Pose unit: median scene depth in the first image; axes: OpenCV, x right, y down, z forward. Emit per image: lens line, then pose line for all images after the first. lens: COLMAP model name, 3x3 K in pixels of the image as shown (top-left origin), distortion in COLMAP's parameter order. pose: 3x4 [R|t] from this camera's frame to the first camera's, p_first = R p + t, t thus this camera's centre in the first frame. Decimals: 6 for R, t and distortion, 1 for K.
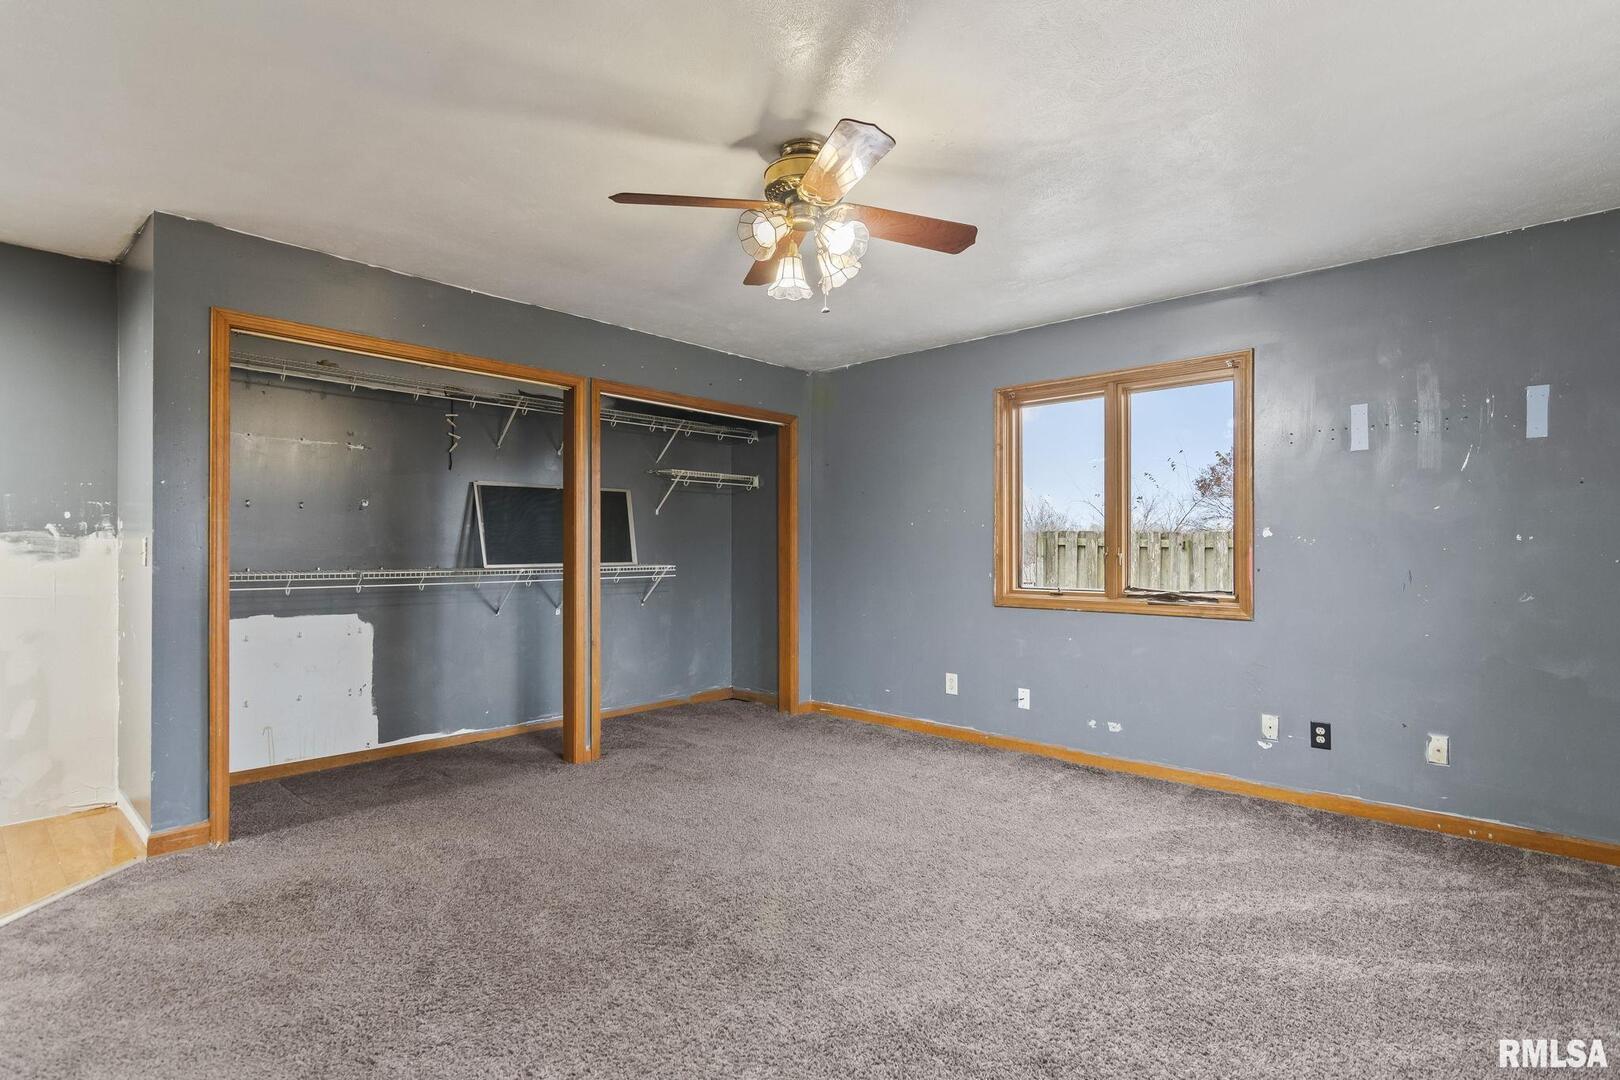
lens RADIAL K [[799.0, 0, 802.8], [0, 799.0, 539.8], [0, 0, 1]] dist [0.009940, -0.002839]
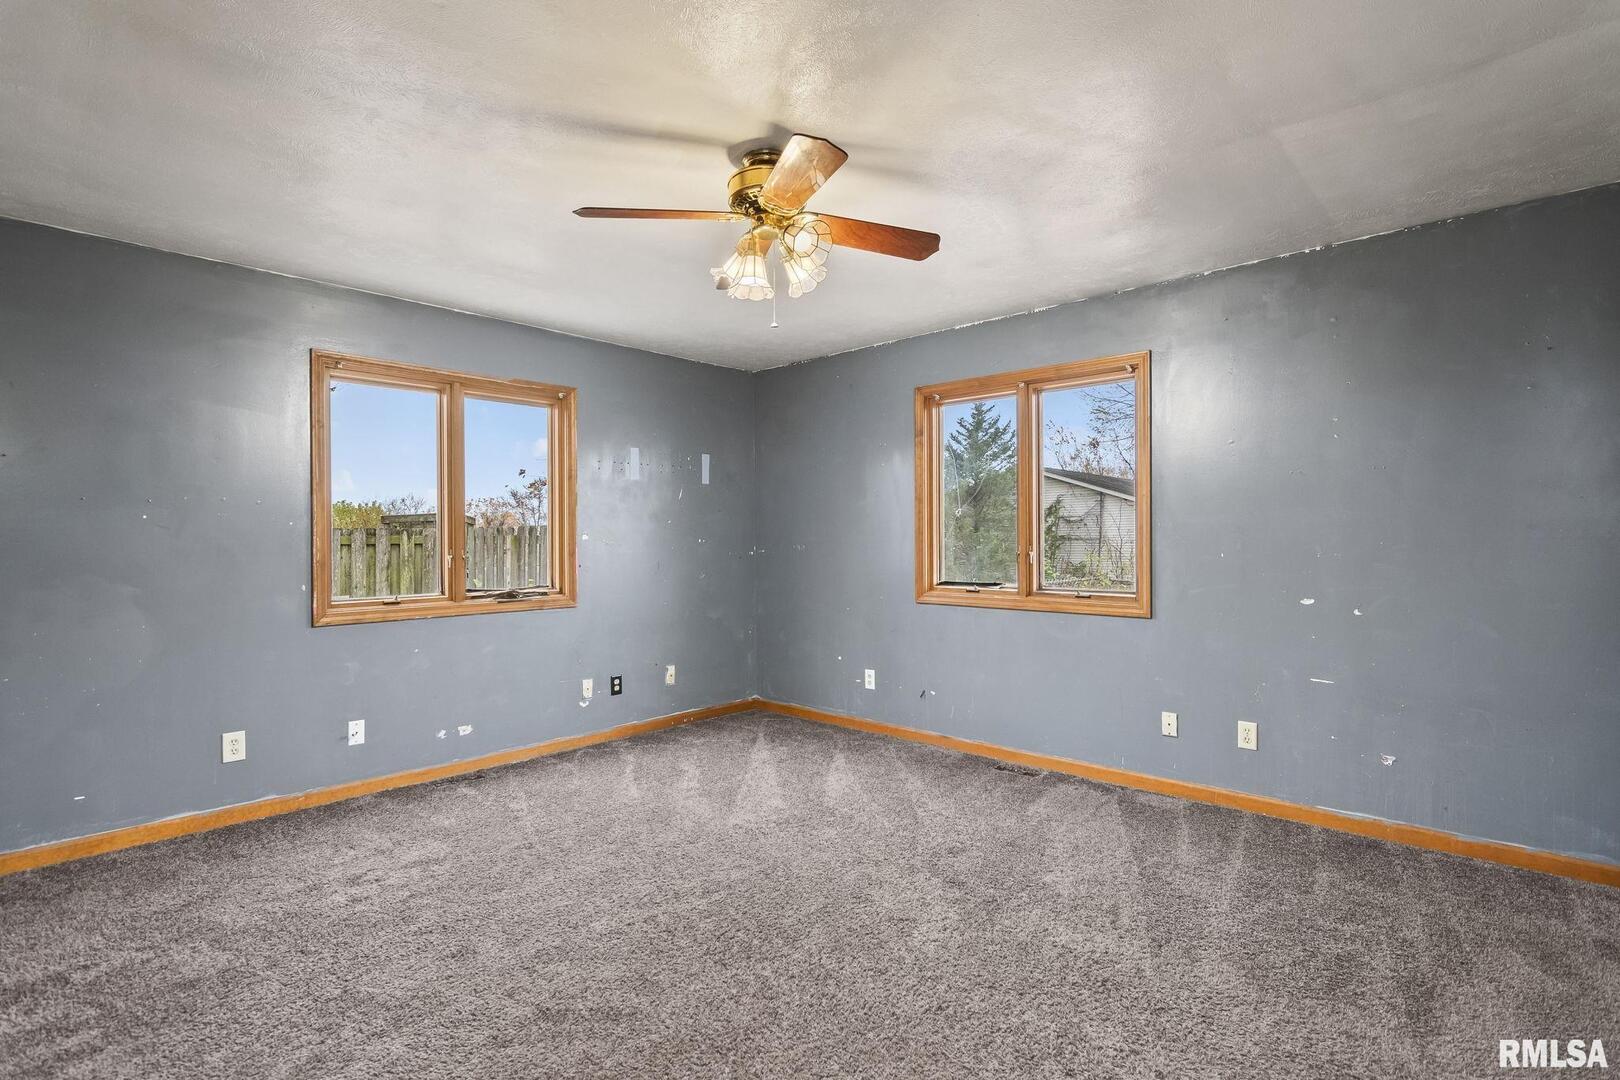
lens RADIAL K [[799.0, 0, 802.9], [0, 799.0, 542.5], [0, 0, 1]] dist [0.009940, -0.002839]
pose [[-0.013837, -0.000248, 0.999904, -0.691761], [-0.002223, 0.999998, 0.000217, -0.000619], [-0.999902, -0.002219, -0.013837, 0.670448]]
